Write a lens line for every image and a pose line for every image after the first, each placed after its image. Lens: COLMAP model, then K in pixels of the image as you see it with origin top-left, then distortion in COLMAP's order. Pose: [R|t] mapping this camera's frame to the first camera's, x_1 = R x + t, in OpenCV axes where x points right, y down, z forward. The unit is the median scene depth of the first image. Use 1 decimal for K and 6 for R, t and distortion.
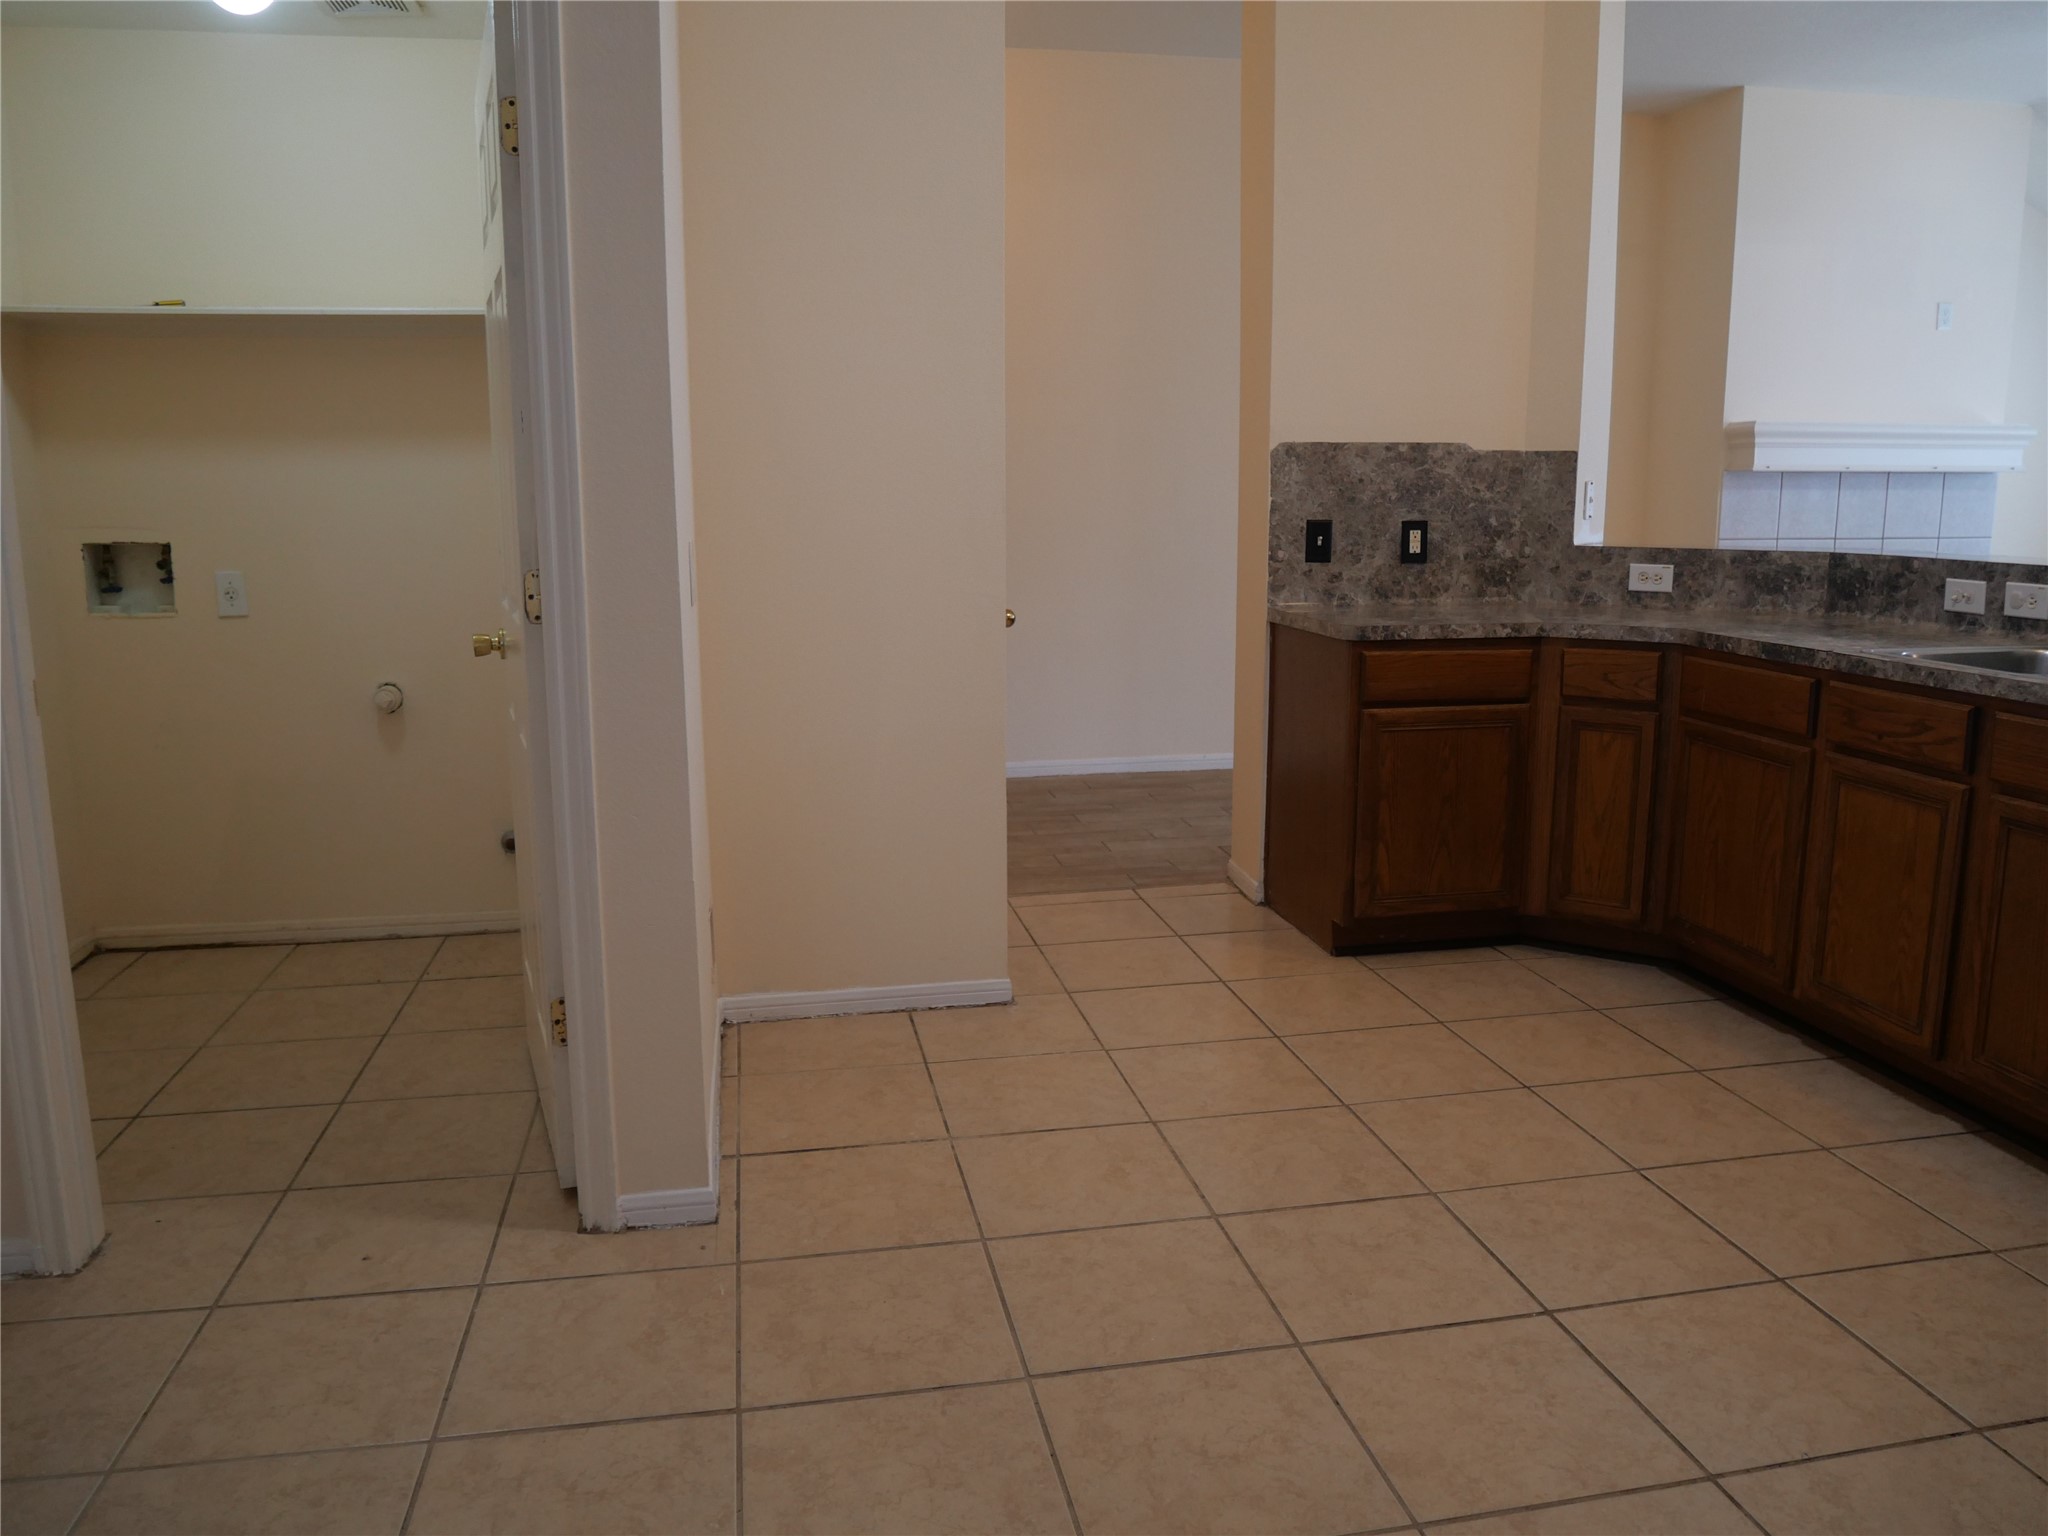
lens RADIAL K [[1491.7, 0, 1024.0], [0, 1491.7, 768.0], [0, 0, 1]] dist [-0.079598, 0.034595]
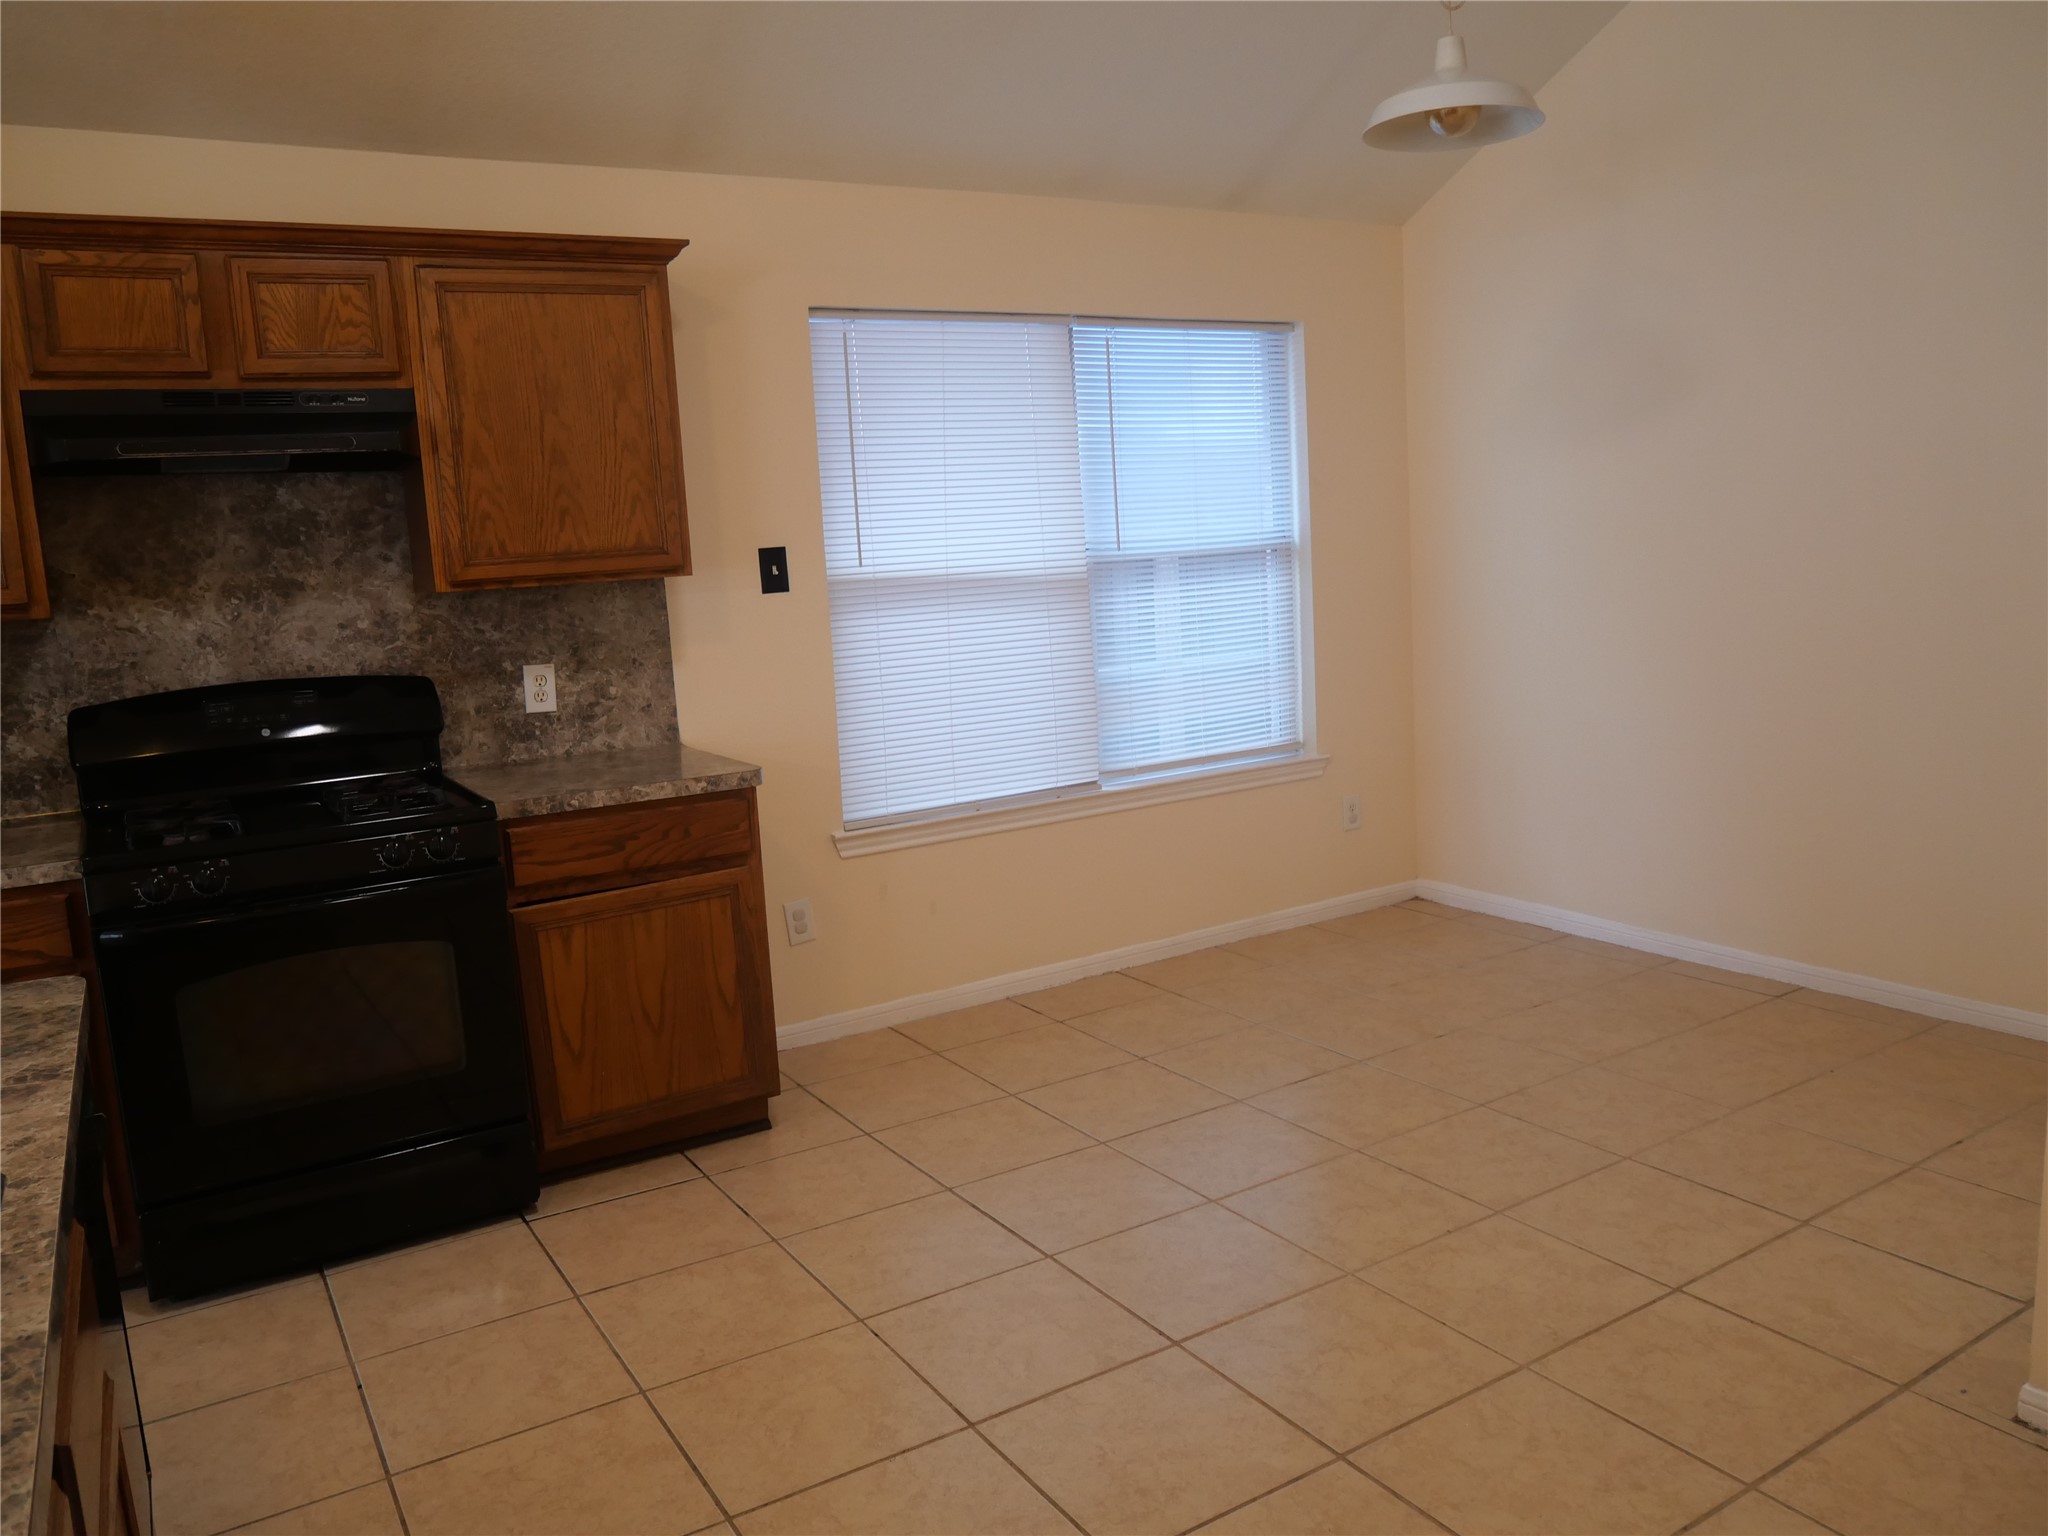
lens RADIAL K [[1491.7, 0, 1024.0], [0, 1491.7, 768.0], [0, 0, 1]] dist [-0.079598, 0.034595]
pose [[-0.932319, 0.110460, -0.344354, 0.535427], [-0.005794, 0.947525, 0.319630, -0.296823], [0.361591, 0.299992, -0.882755, 1.303327]]
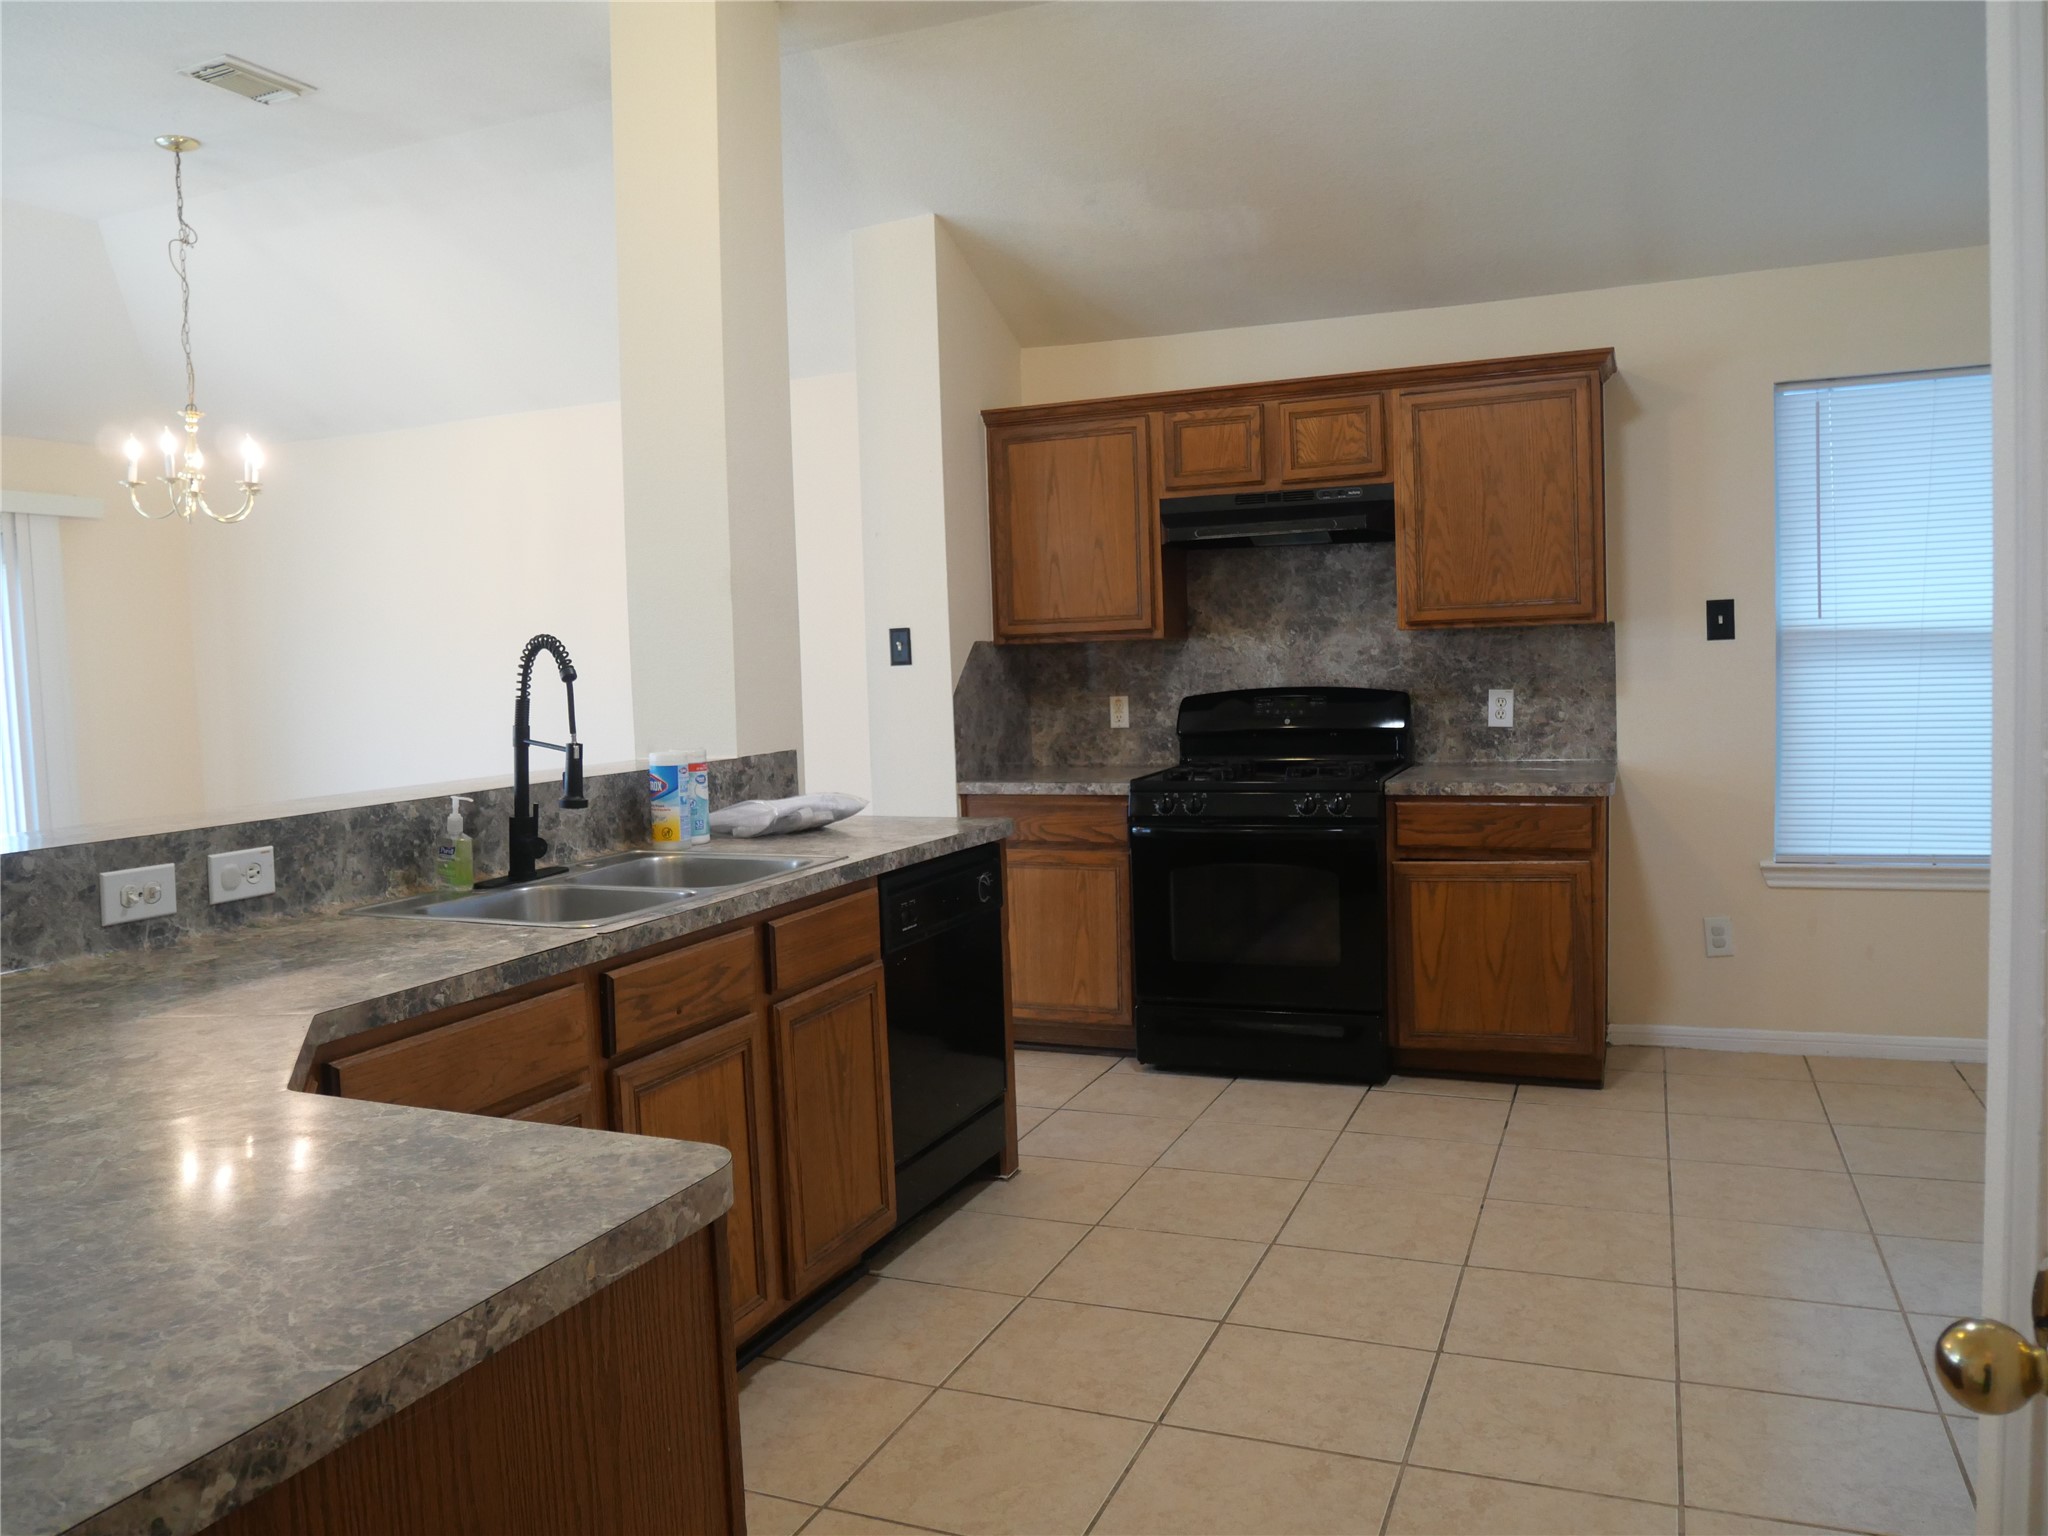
lens RADIAL K [[1491.7, 0, 1024.0], [0, 1491.7, 768.0], [0, 0, 1]] dist [-0.079598, 0.034595]
pose [[-0.836224, -0.002121, 0.548384, -0.011015], [0.141948, 0.965074, 0.220187, -0.321470], [-0.529698, 0.261968, -0.806717, 1.630257]]
